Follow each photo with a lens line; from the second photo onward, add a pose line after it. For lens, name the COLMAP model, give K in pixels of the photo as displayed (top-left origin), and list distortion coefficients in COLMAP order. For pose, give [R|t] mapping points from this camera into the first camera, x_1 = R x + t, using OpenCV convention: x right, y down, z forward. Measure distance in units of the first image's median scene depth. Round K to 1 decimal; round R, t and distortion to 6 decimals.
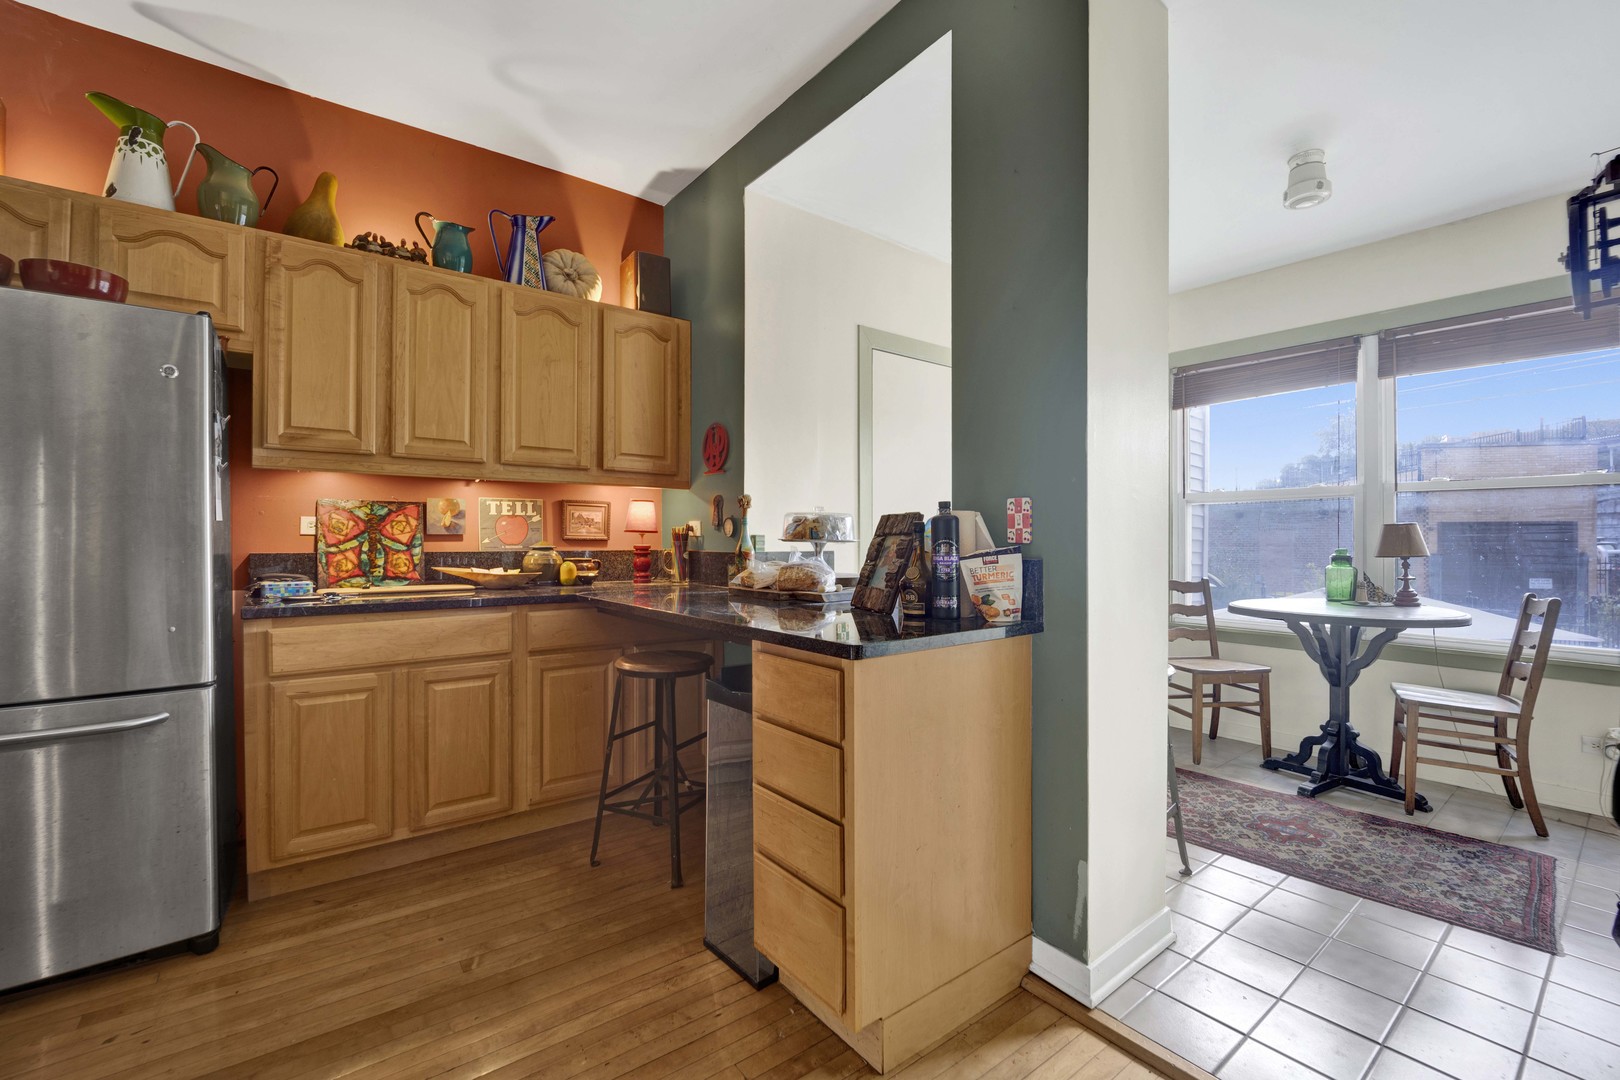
lens RADIAL K [[673.9, 0, 818.4], [0, 673.9, 540.6], [0, 0, 1]] dist [-0.027419, 0.000636]
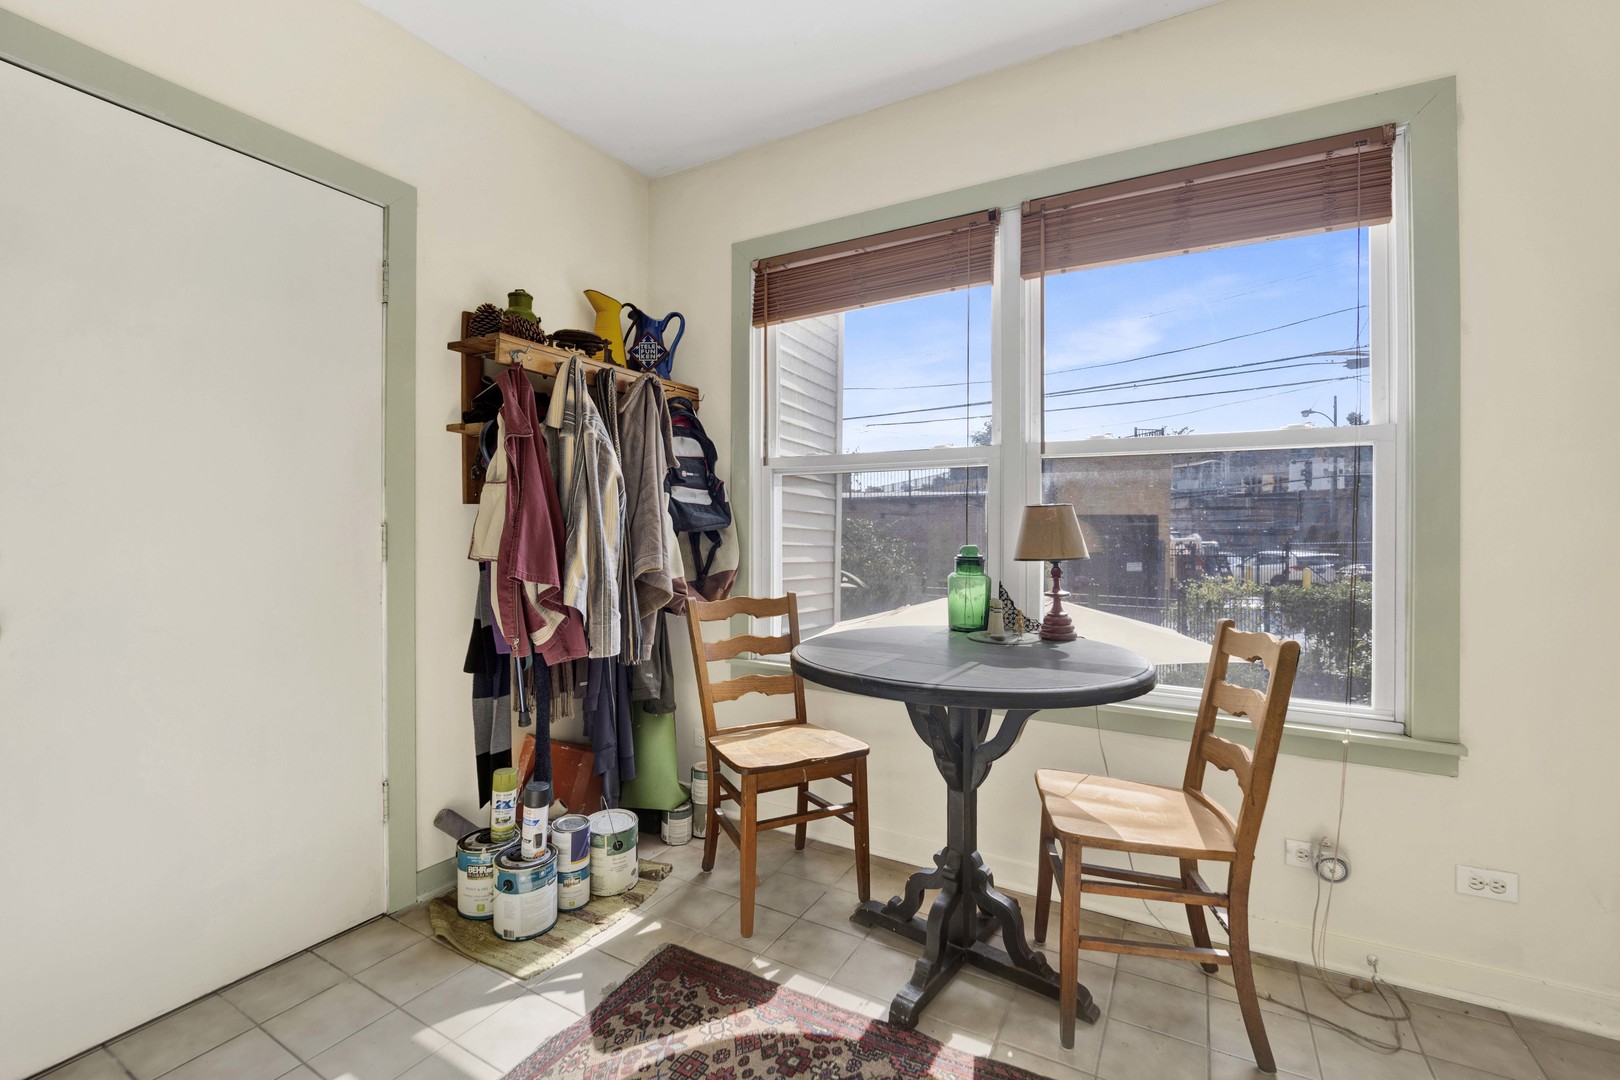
lens RADIAL K [[678.6, 0, 798.5], [0, 678.6, 536.5], [0, 0, 1]] dist [-0.020685, 0.000117]
pose [[0.925557, -0.001184, 0.378607, 0.429149], [-0.002162, 0.999962, 0.008412, -0.001344], [-0.378603, -0.008604, 0.925519, 0.507069]]
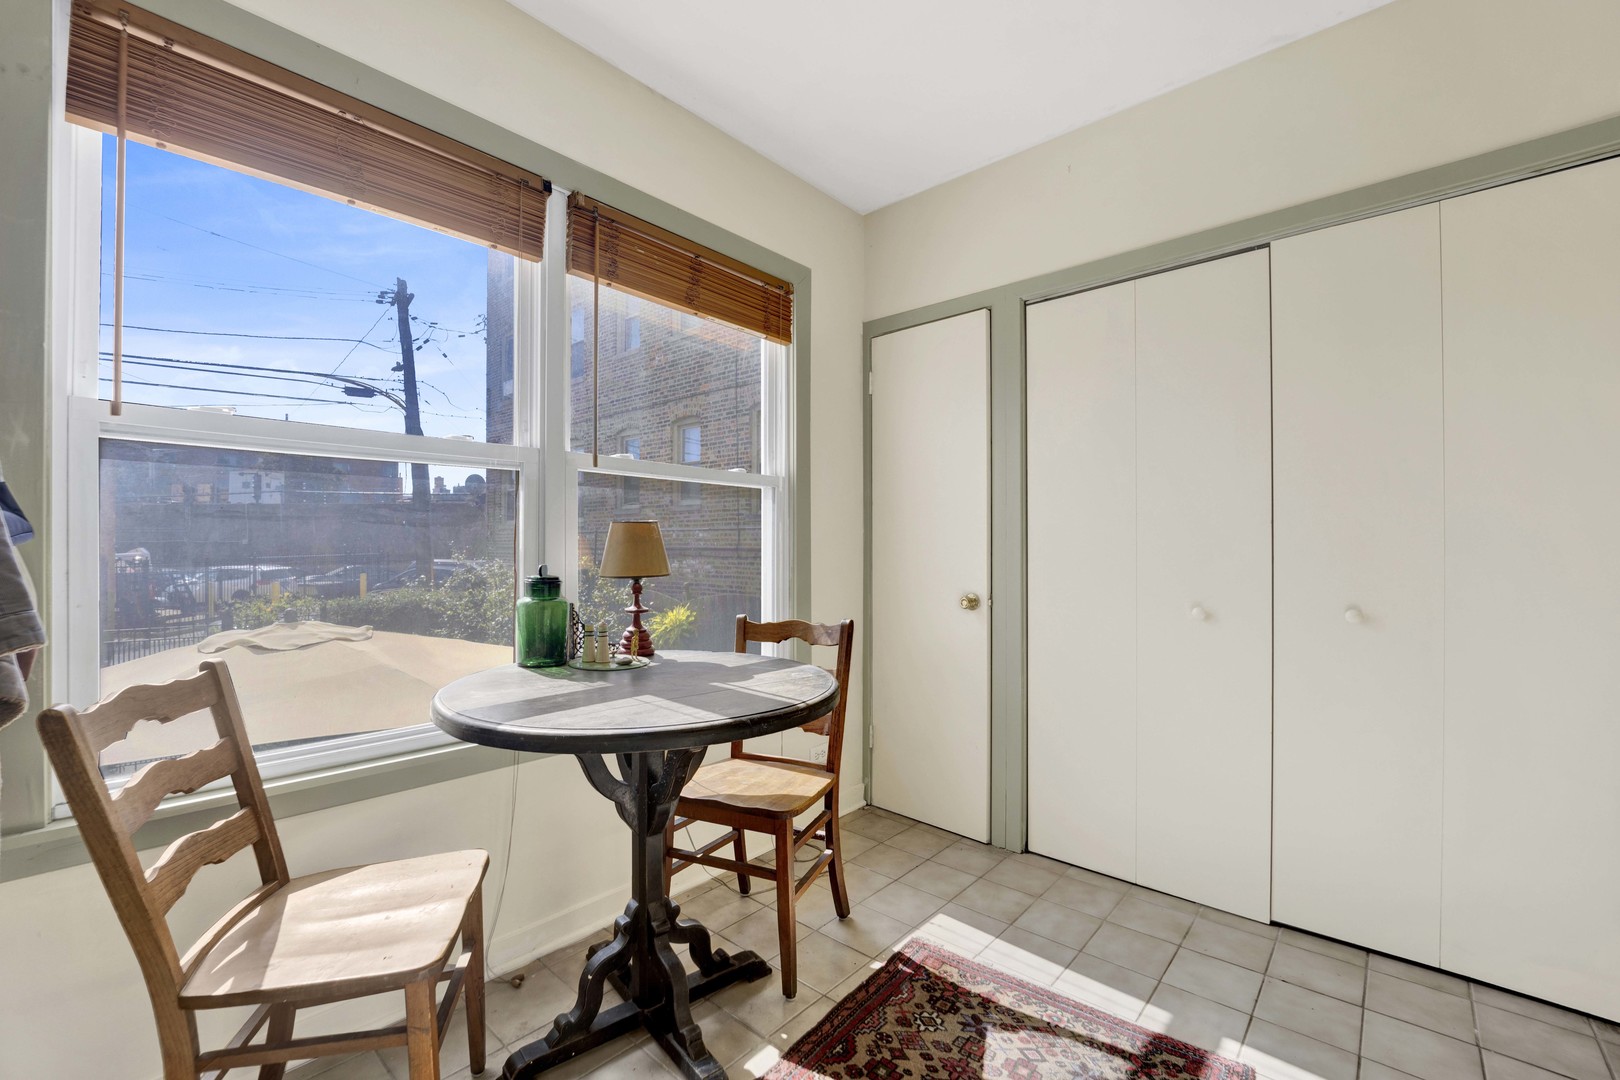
lens RADIAL K [[666.6, 0, 785.8], [0, 666.6, 550.7], [0, 0, 1]] dist [-0.018215, 0.000006]
pose [[-0.165823, -0.008091, 0.986122, 0.256054], [0.000031, 0.999966, 0.008209, -0.003765], [-0.986155, 0.001392, -0.165818, 0.964600]]
